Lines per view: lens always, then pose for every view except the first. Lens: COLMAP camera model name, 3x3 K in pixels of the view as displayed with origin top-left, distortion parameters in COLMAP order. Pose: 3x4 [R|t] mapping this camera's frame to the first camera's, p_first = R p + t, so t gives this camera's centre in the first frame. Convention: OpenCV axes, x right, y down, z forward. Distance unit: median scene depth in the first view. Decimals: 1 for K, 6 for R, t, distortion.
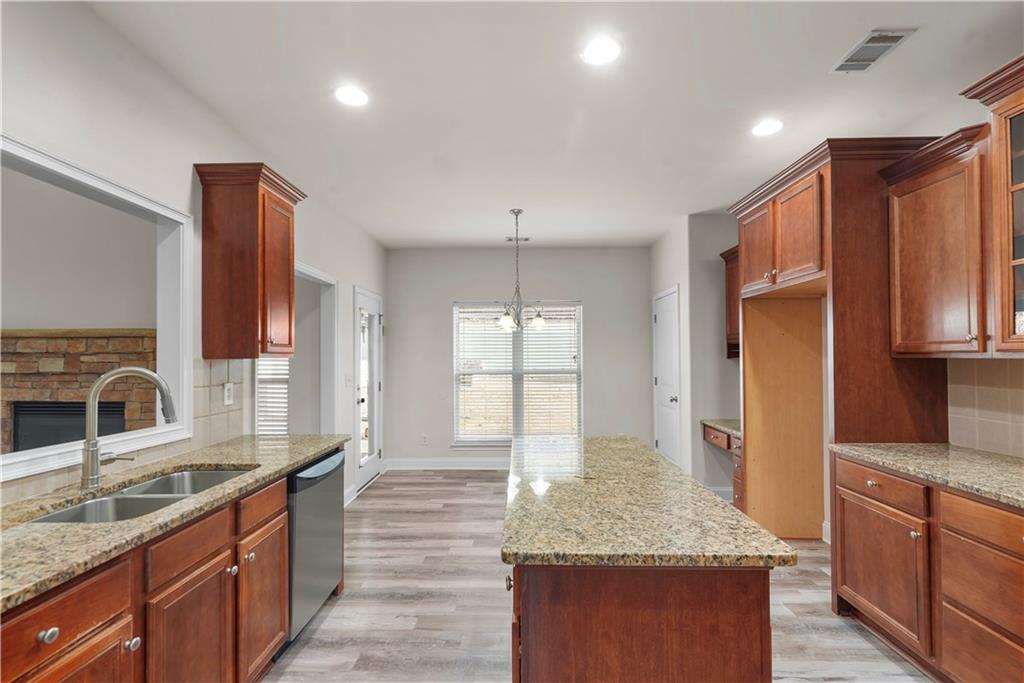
lens RADIAL K [[476.3, 0, 508.6], [0, 476.3, 349.0], [0, 0, 1]] dist [0.000414, 0.000115]
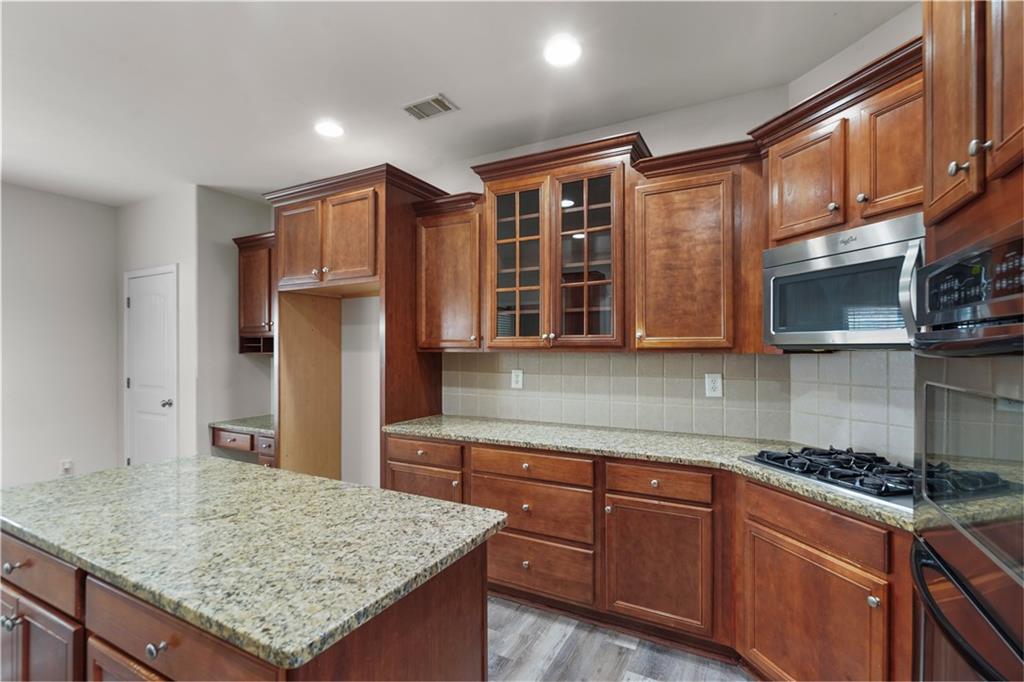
lens RADIAL K [[470.2, 0, 511.2], [0, 470.2, 346.5], [0, 0, 1]] dist [-0.001282, 0.000062]
pose [[0.449971, 0.008992, 0.892998, -0.229141], [-0.014321, 0.999893, -0.002852, 0.004003], [-0.892929, -0.011505, 0.450051, 0.228339]]
